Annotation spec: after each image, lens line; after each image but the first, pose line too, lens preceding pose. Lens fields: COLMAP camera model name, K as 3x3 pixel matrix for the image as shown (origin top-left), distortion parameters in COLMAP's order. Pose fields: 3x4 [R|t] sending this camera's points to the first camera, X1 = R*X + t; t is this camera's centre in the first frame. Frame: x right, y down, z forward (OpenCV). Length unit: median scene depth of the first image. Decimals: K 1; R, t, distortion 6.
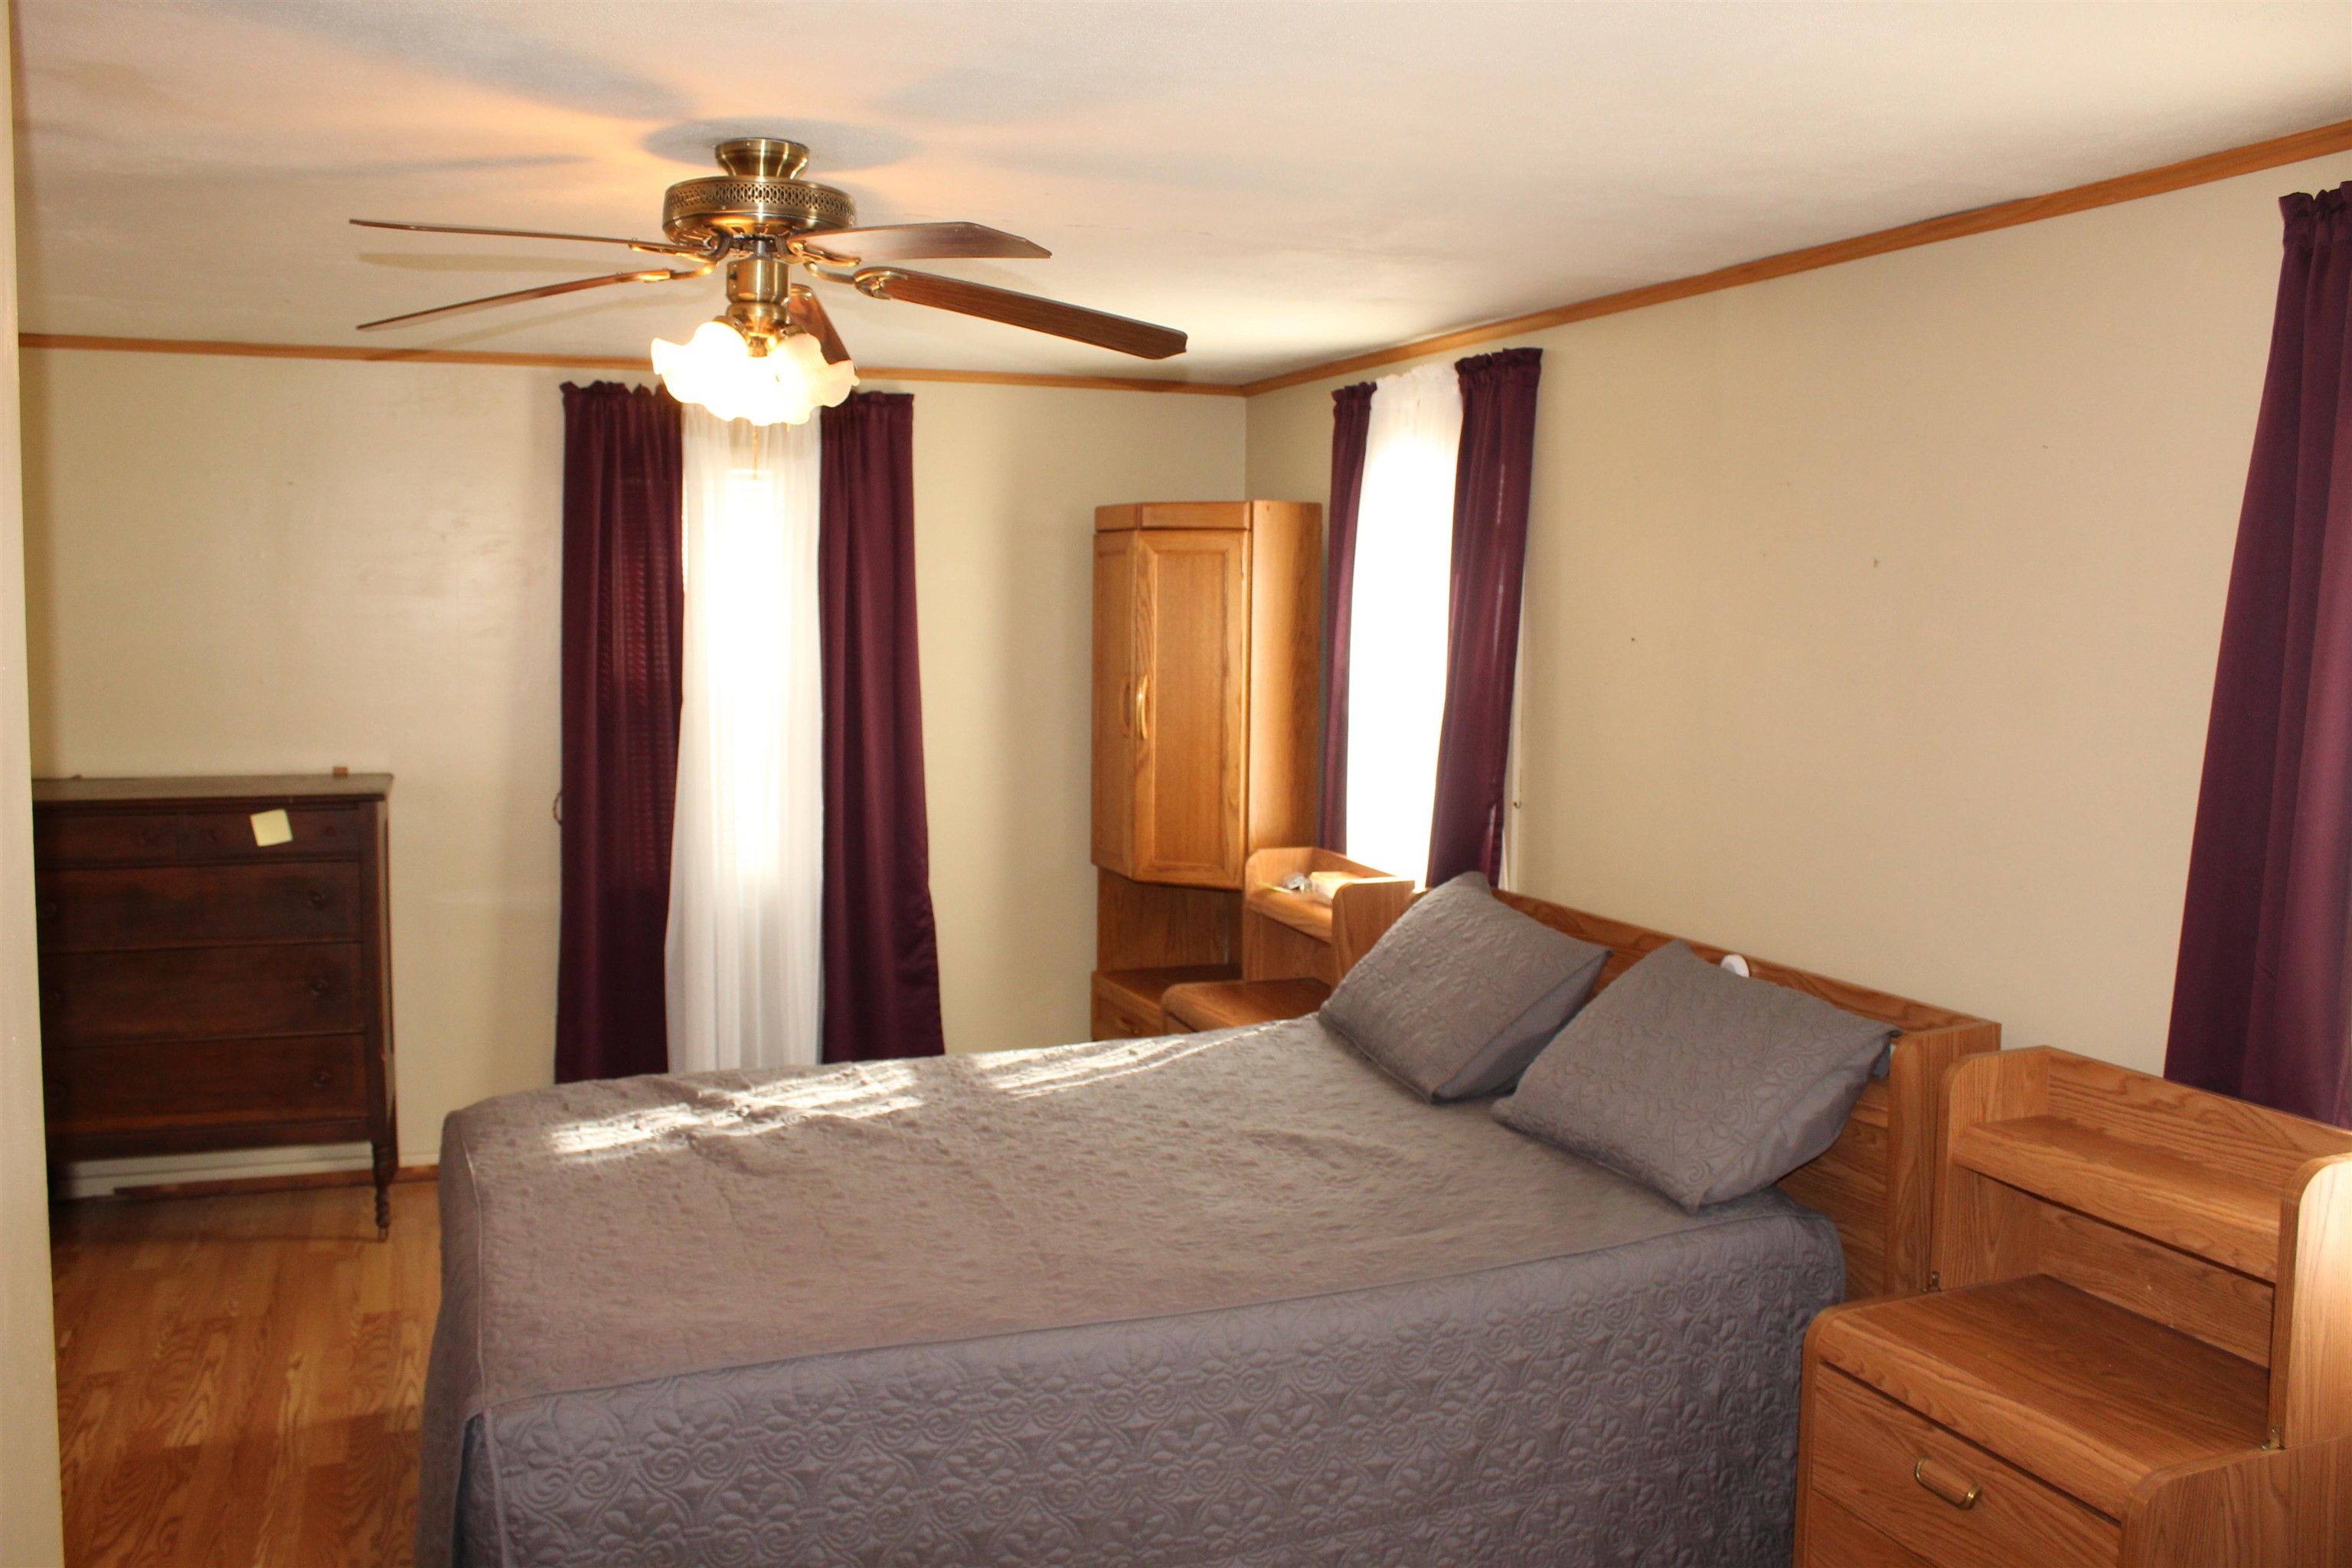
lens RADIAL K [[1956.9, 0, 1197.0], [0, 1956.9, 764.7], [0, 0, 1]] dist [-0.173486, 0.149471]
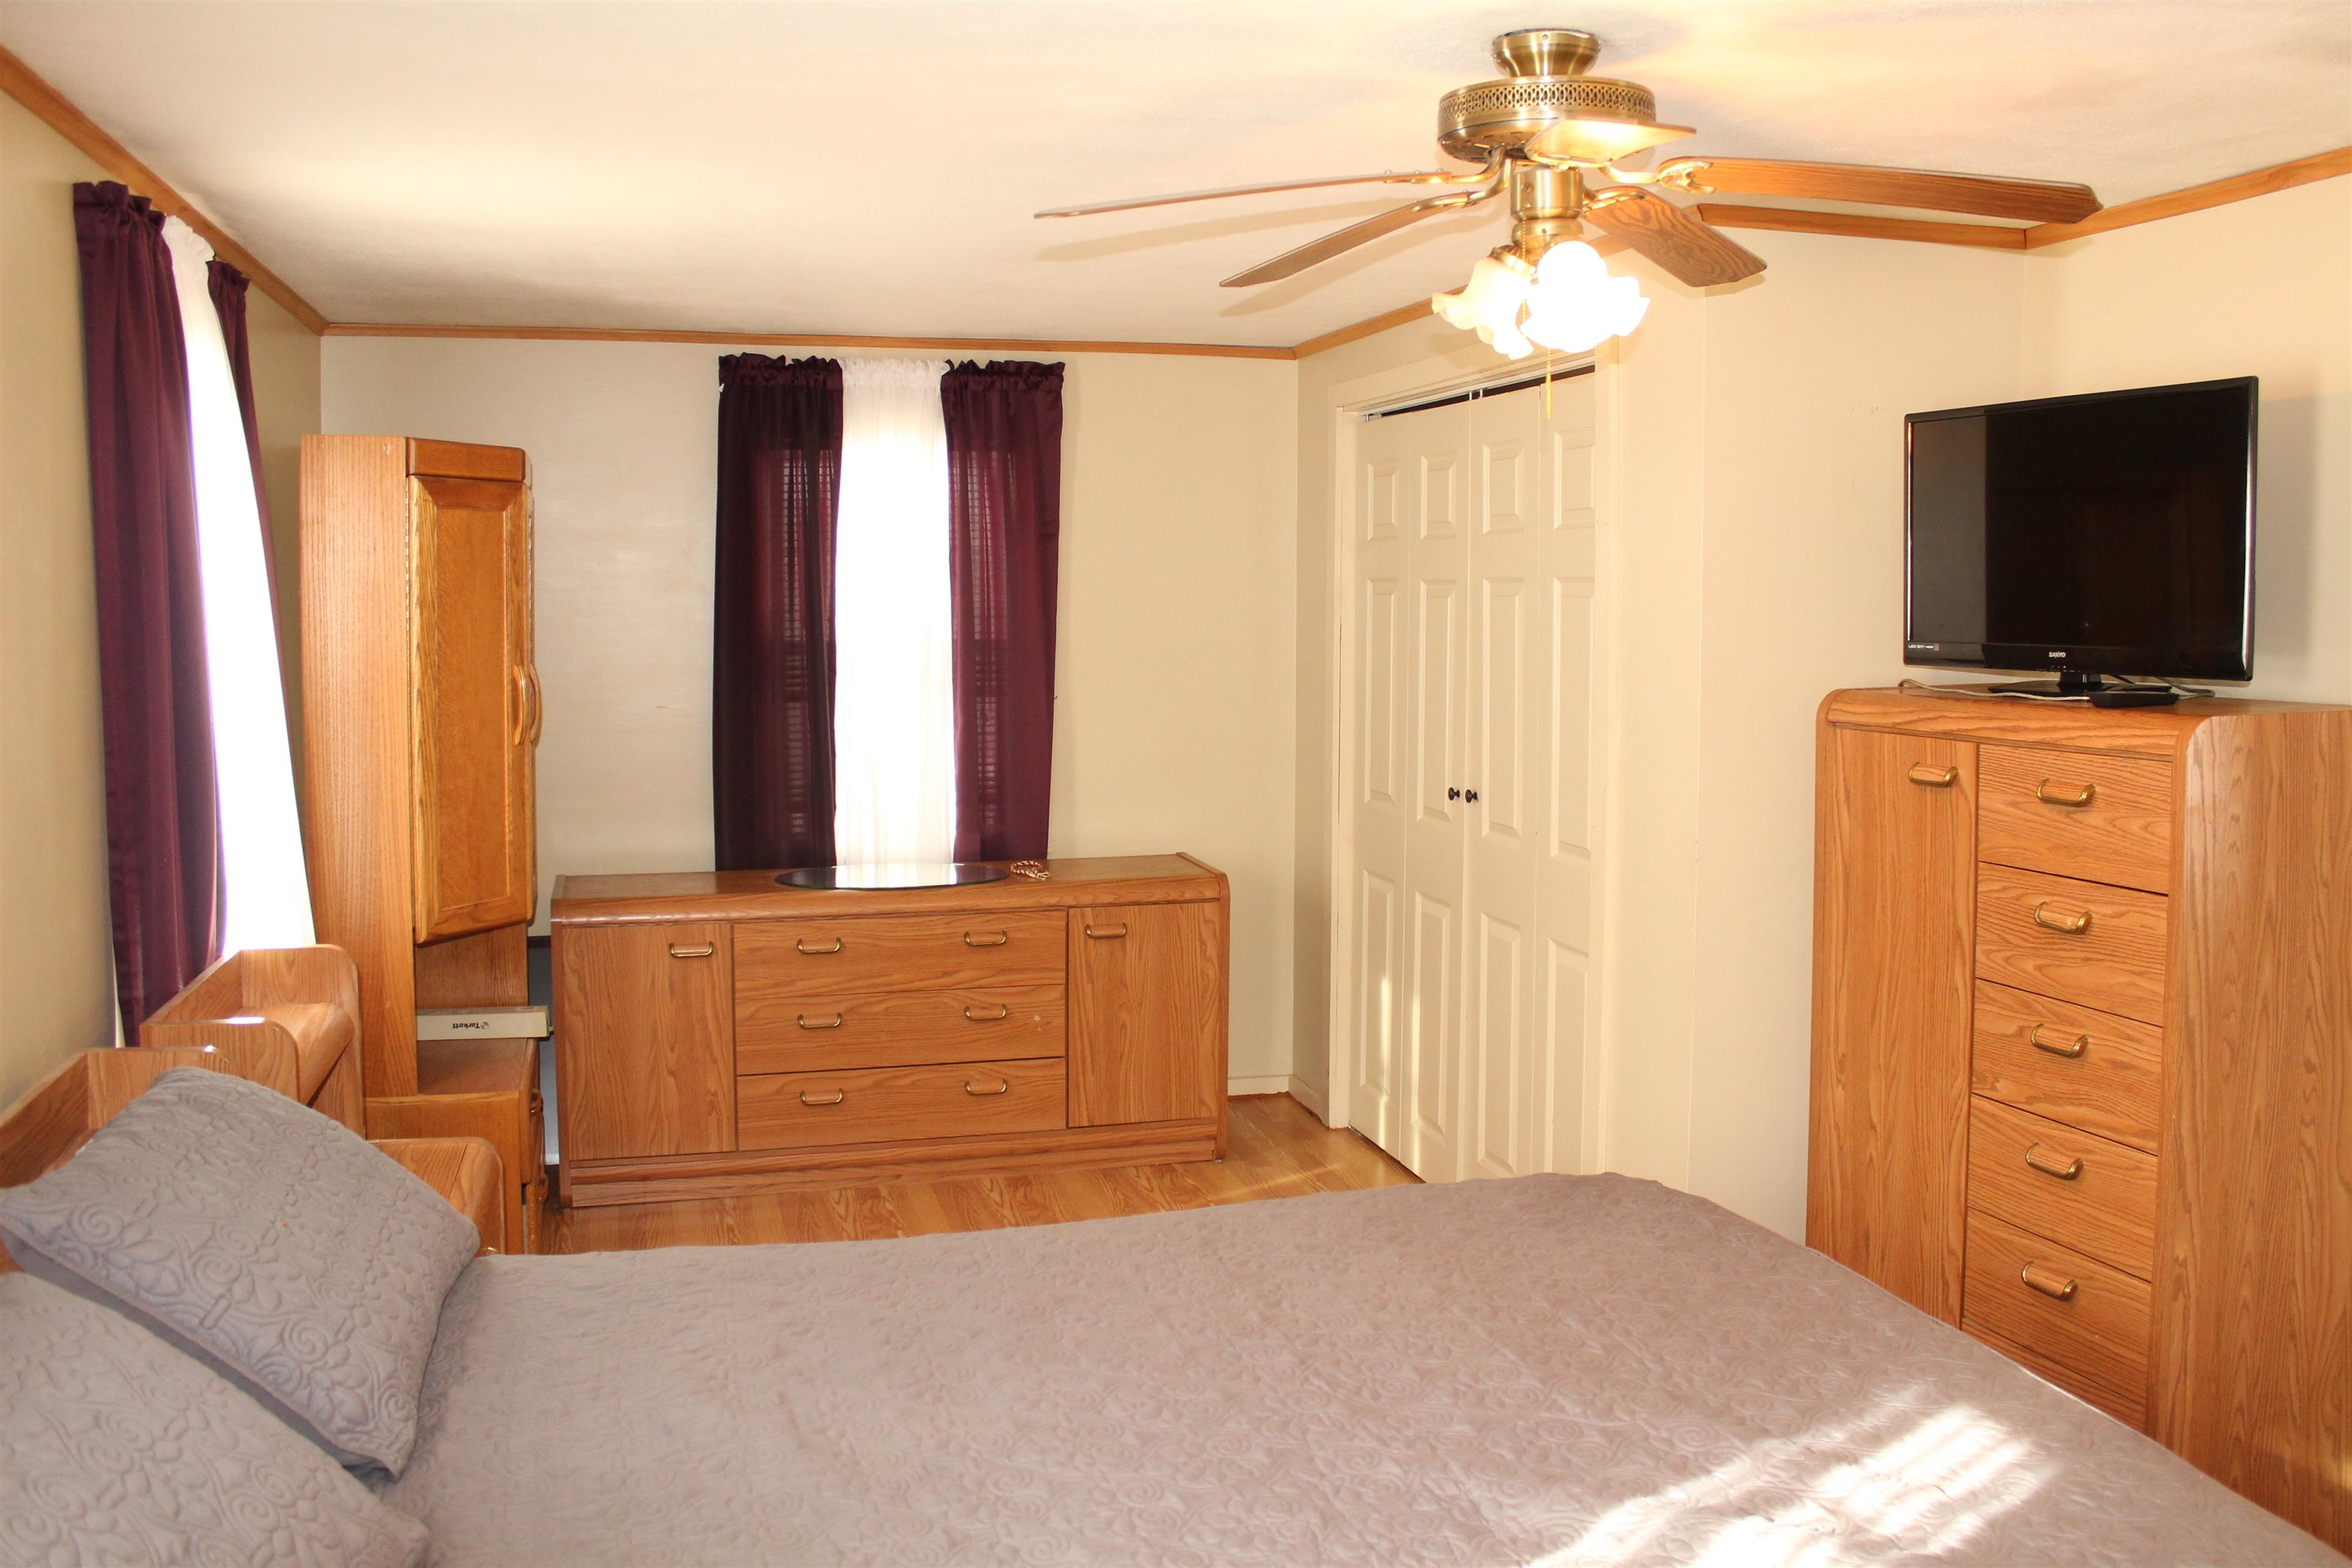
lens RADIAL K [[1956.9, 0, 1197.0], [0, 1956.9, 764.7], [0, 0, 1]] dist [-0.173486, 0.149471]
pose [[-0.995676, -0.009872, 0.092367, -0.141765], [0.007255, 0.983035, 0.183272, -0.121393], [-0.092609, 0.183150, -0.978713, 1.605200]]
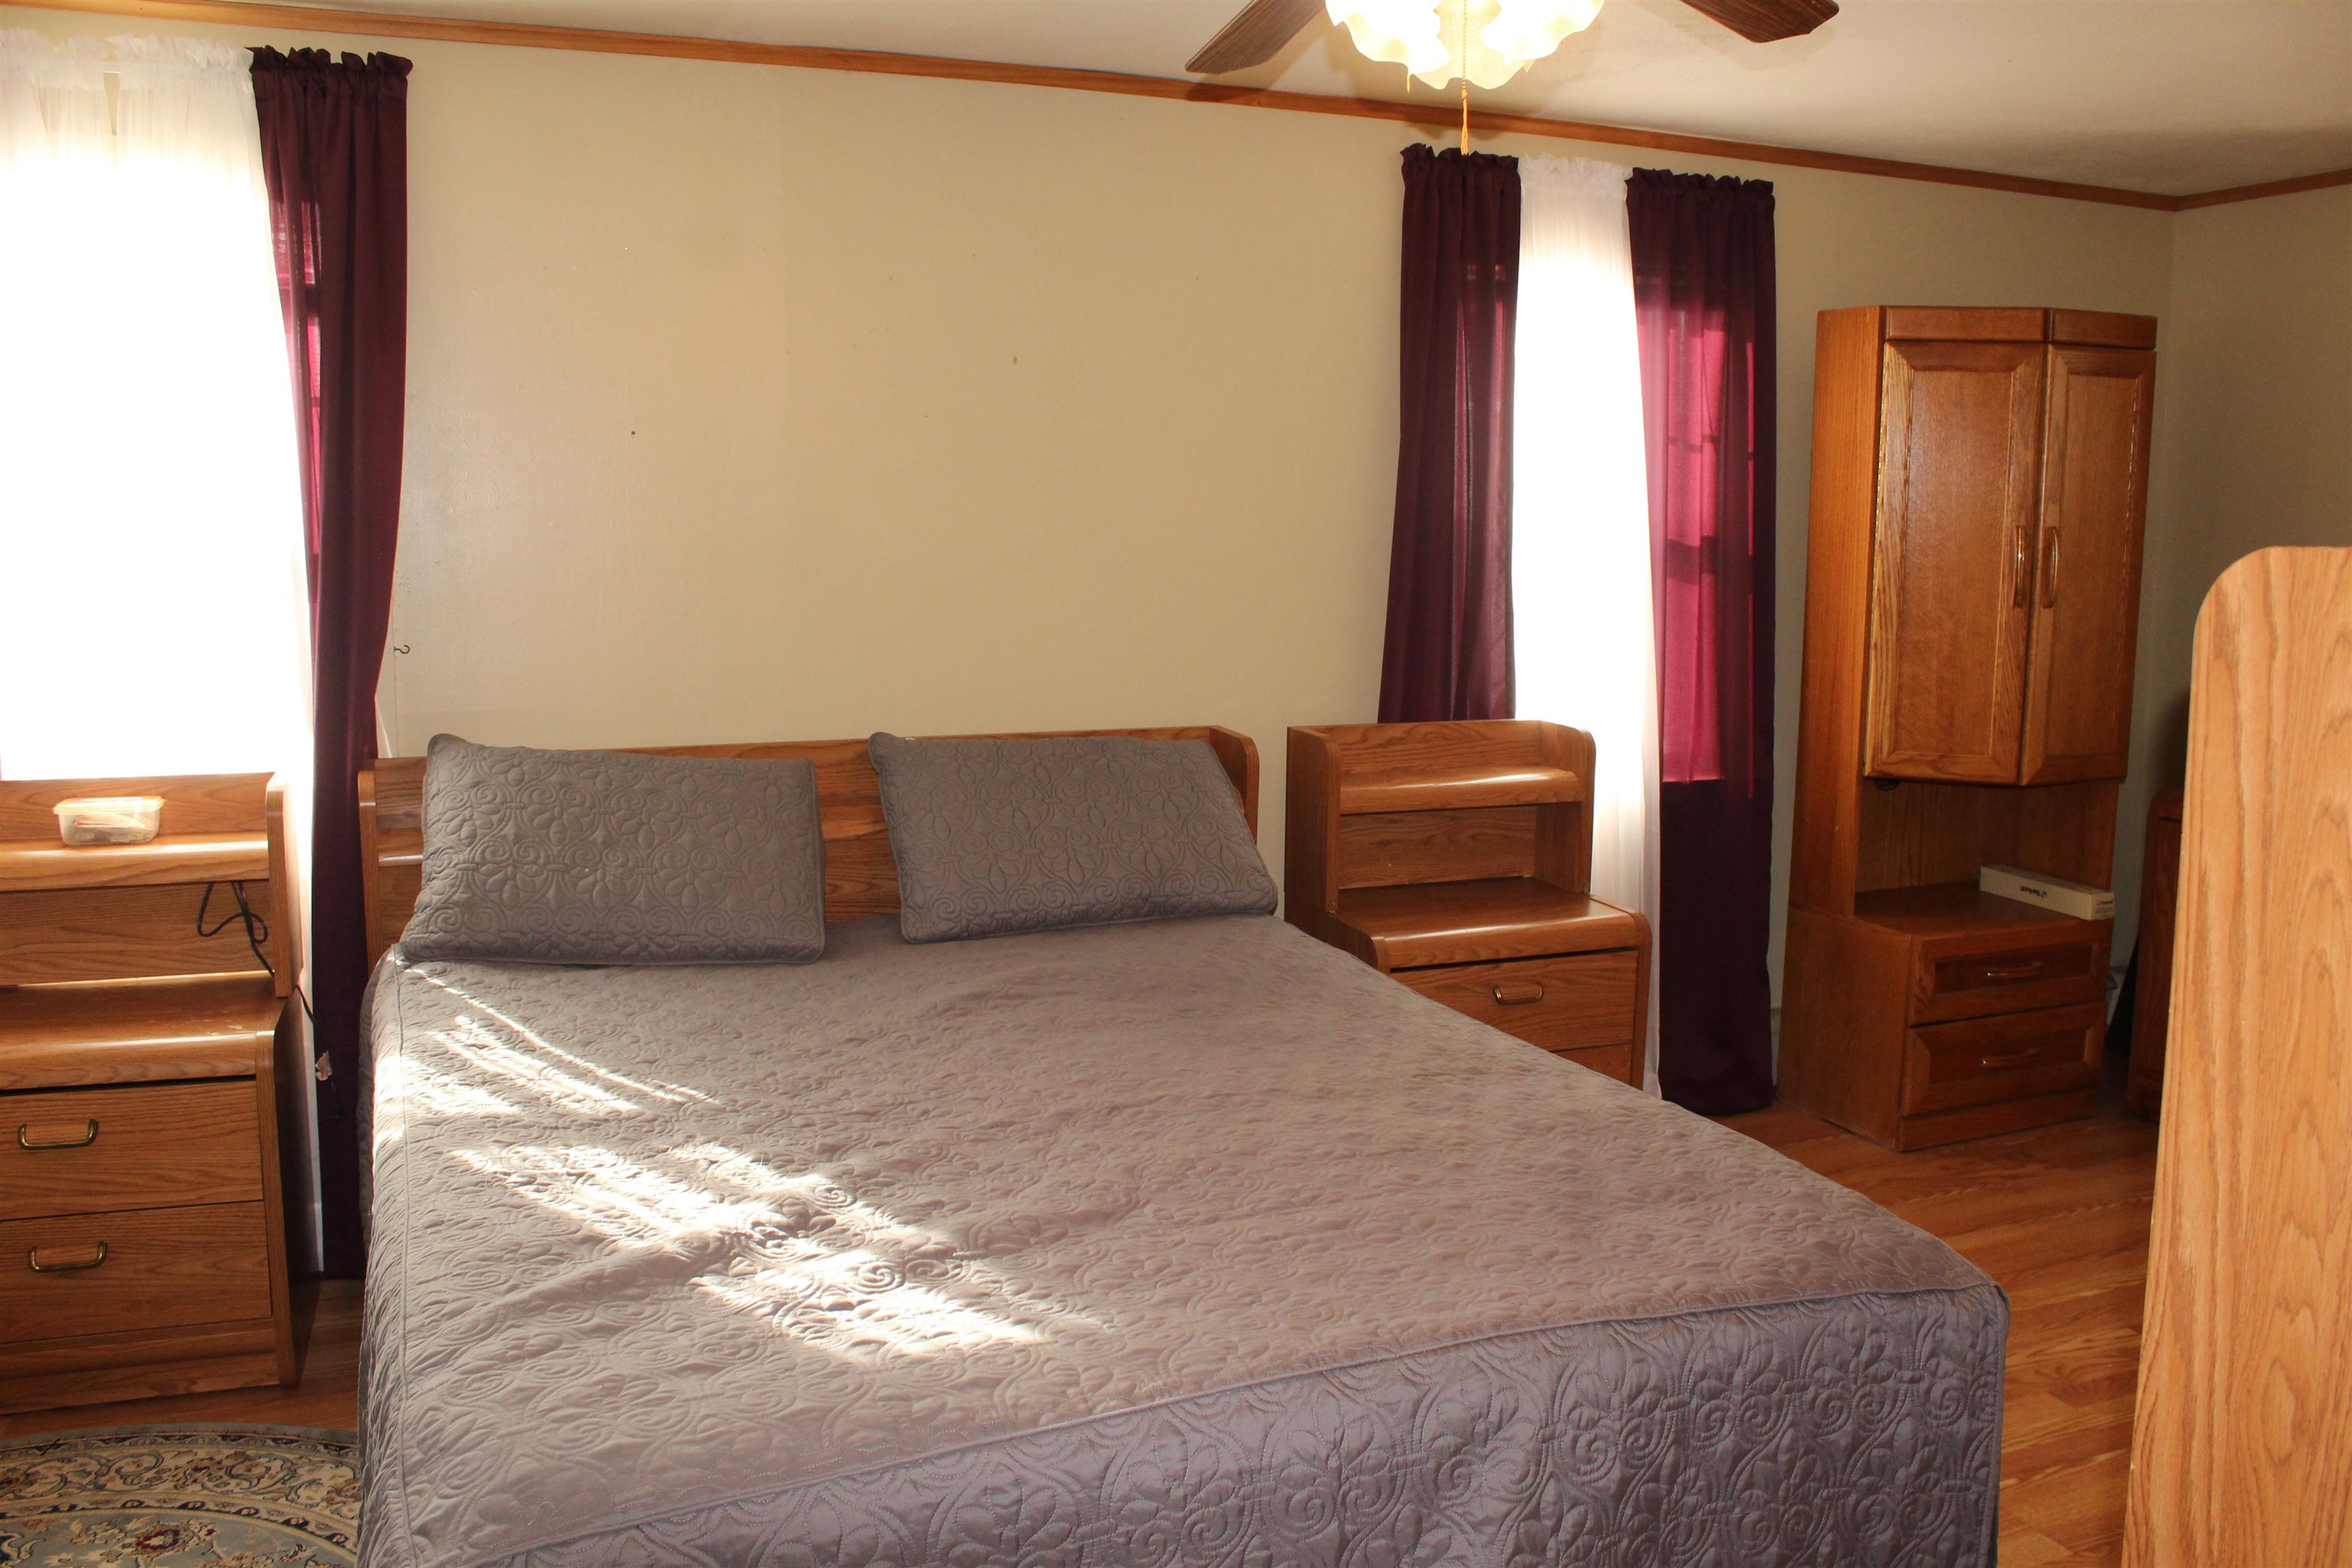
lens RADIAL K [[1956.9, 0, 1197.0], [0, 1956.9, 764.7], [0, 0, 1]] dist [-0.173486, 0.149471]
pose [[-0.019898, -0.129606, 0.991366, -0.828074], [0.082885, 0.987935, 0.130821, -0.011170], [-0.996360, 0.084772, -0.008915, 0.960082]]
